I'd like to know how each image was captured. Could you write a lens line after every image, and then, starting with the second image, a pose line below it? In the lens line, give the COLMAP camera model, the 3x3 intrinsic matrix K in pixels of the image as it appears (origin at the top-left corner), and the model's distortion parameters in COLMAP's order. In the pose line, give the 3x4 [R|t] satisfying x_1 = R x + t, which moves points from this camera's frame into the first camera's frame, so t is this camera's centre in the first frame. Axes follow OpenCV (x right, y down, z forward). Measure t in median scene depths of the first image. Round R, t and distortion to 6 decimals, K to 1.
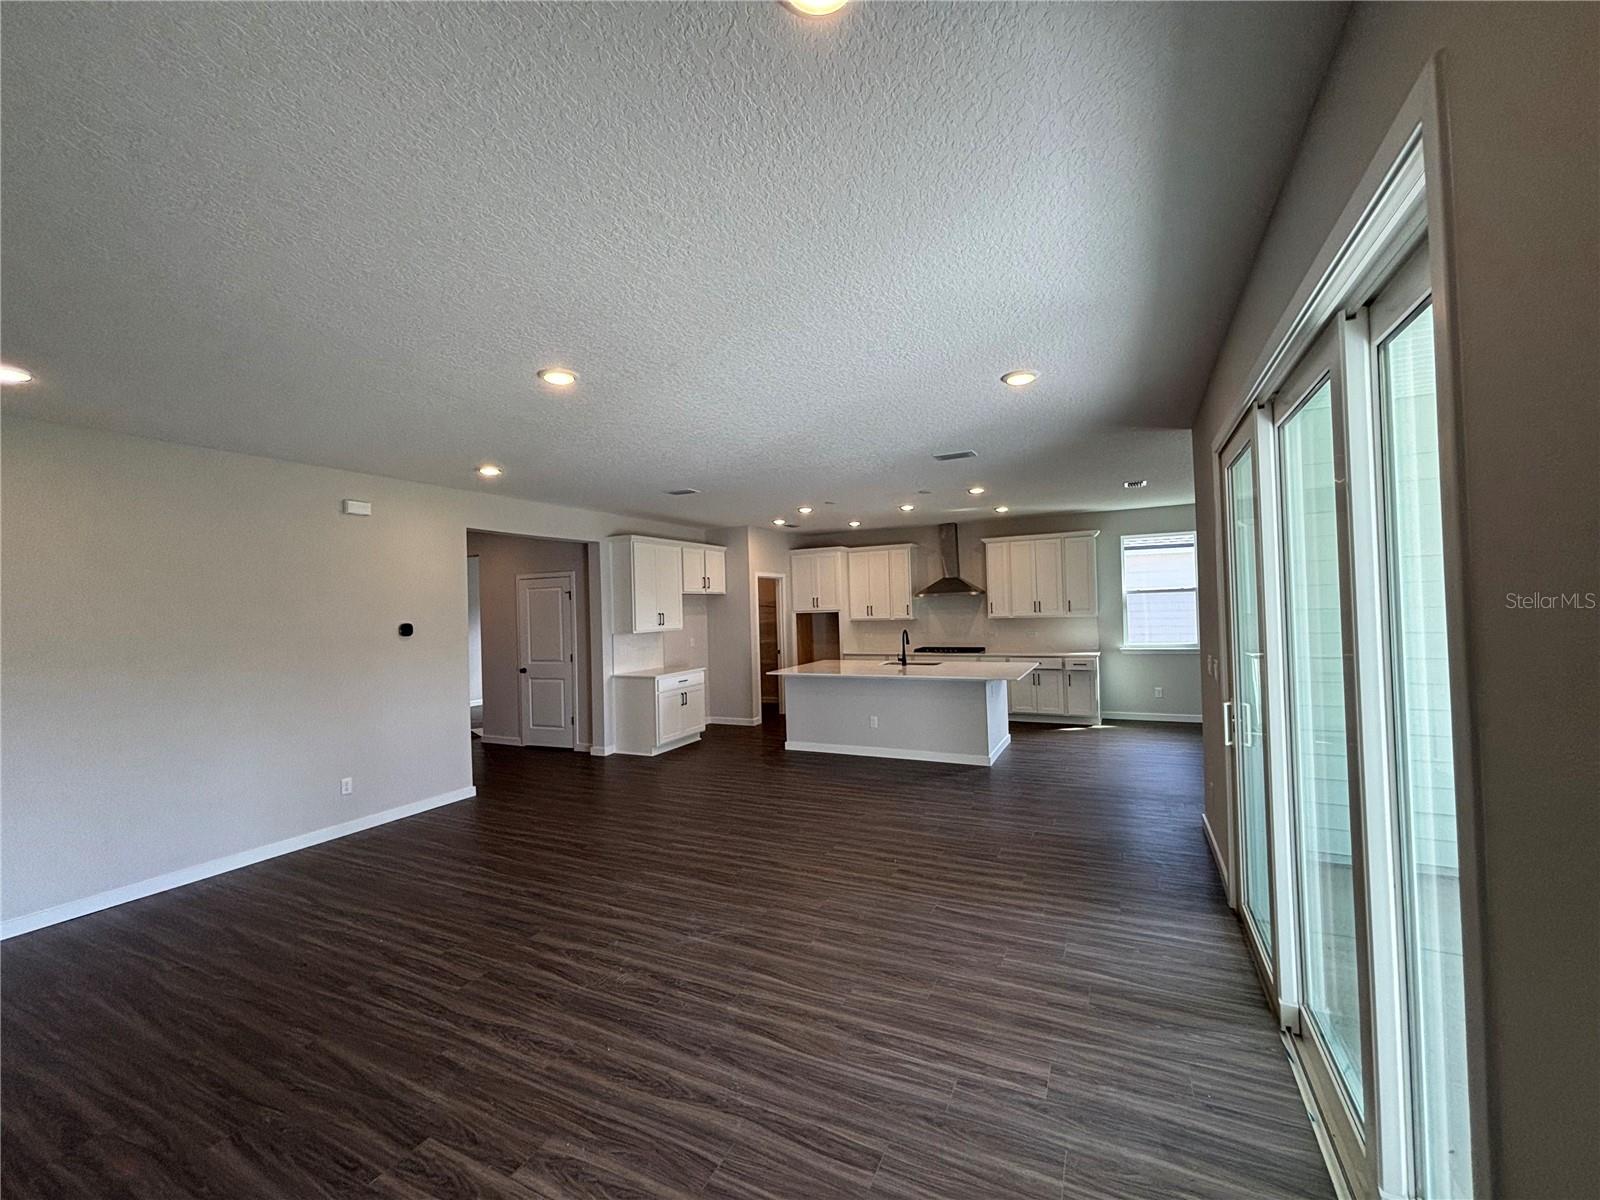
lens RADIAL K [[658.5, 0, 802.1], [0, 658.5, 599.2], [0, 0, 1]] dist [0.004464, 0.000557]
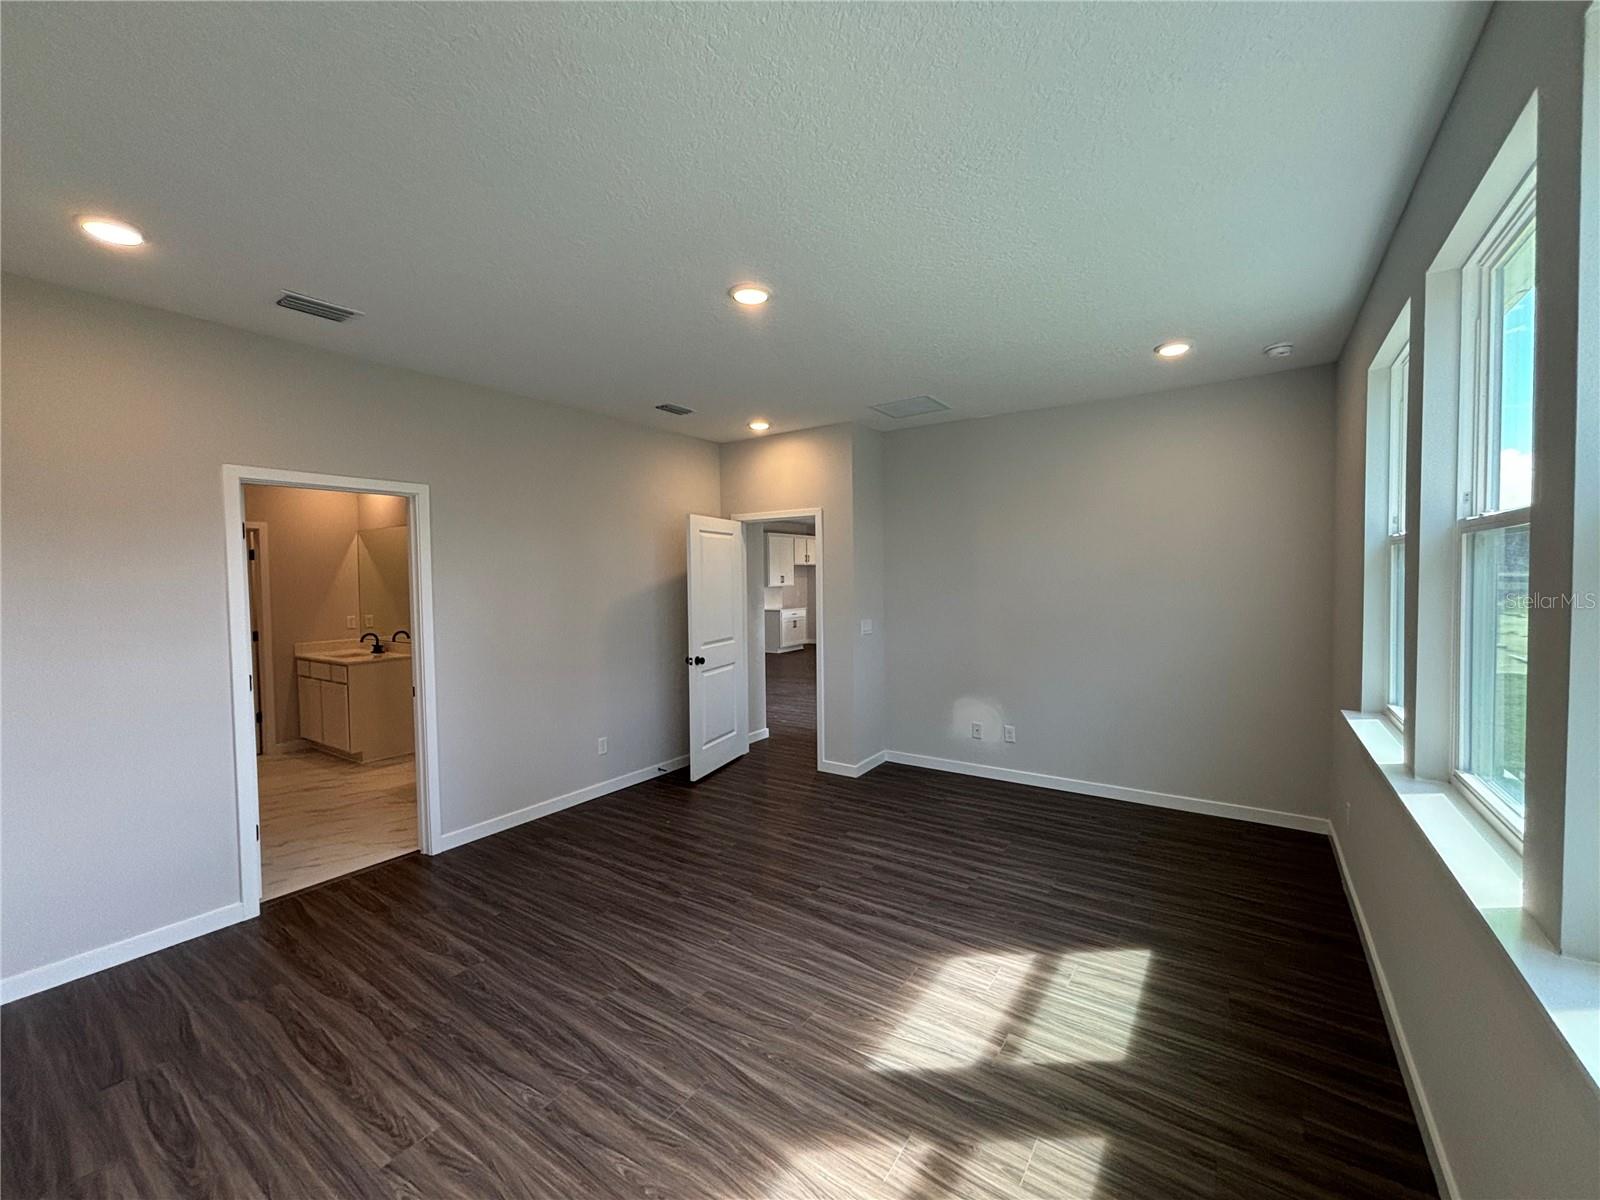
lens RADIAL K [[658.5, 0, 790.6], [0, 658.5, 596.2], [0, 0, 1]] dist [0.004464, 0.000557]
pose [[0.988325, 0.017251, -0.151378, 0.069299], [-0.010297, 0.998860, 0.046608, -0.006534], [0.152009, -0.044505, 0.987377, -0.673218]]
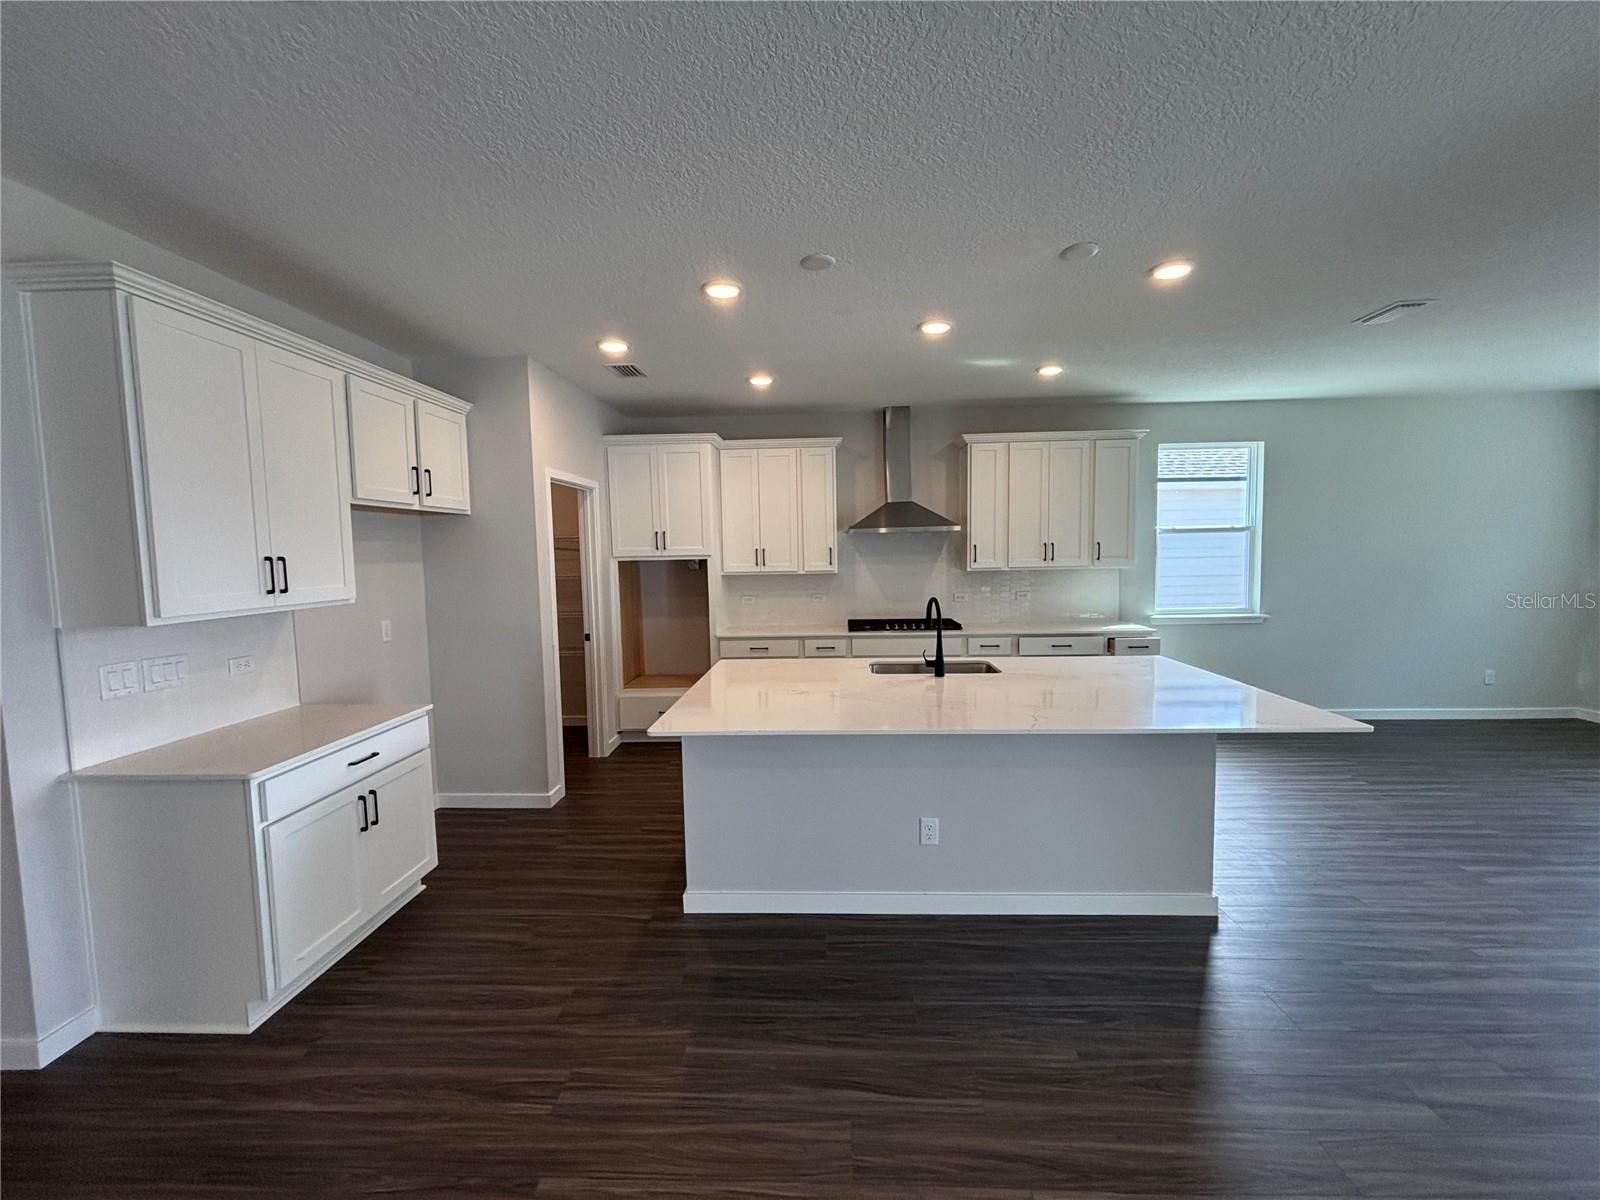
lens RADIAL K [[658.5, 0, 797.7], [0, 658.5, 602.1], [0, 0, 1]] dist [0.004464, 0.000557]
pose [[0.918614, -0.019639, 0.394668, -0.094790], [-0.012707, 0.996779, 0.079179, 0.012897], [-0.394952, -0.077750, 0.915406, 0.535858]]
